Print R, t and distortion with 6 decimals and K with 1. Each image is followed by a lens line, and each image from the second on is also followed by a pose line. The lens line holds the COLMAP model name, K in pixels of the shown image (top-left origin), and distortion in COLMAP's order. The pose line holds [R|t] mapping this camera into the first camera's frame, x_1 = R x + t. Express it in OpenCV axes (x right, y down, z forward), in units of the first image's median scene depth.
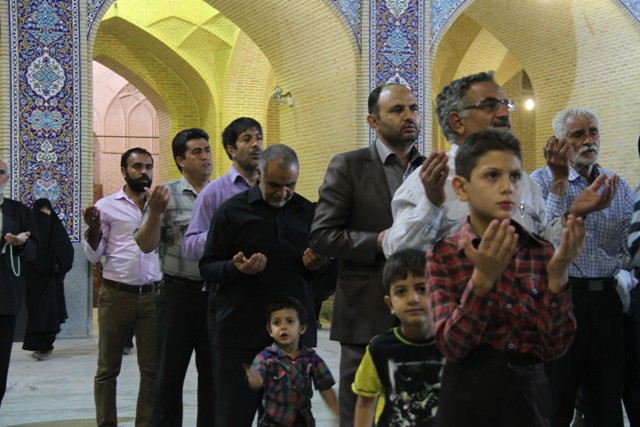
lens RADIAL K [[1280.6, 0, 321.9], [0, 1280.6, 214.1], [0, 0, 1]] dist [0.400311, 0.000000]
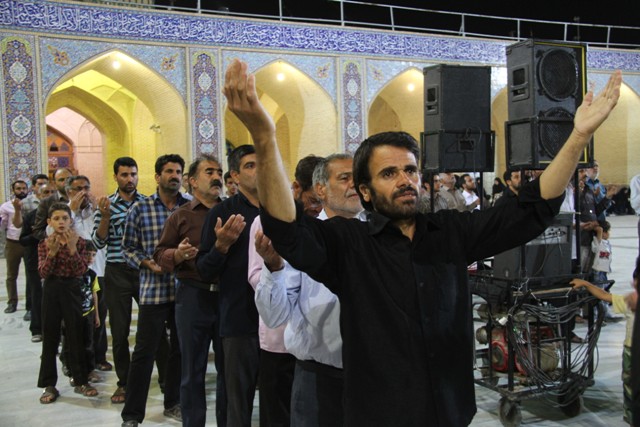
lens RADIAL K [[721.7, 0, 333.6], [0, 721.7, 211.0], [0, 0, 1]] dist [0.074873, 0.000000]
pose [[0.992302, -0.034721, 0.118873, 0.117206], [0.027620, 0.997763, 0.060875, -0.027879], [-0.120720, -0.057123, 0.991042, -0.166641]]
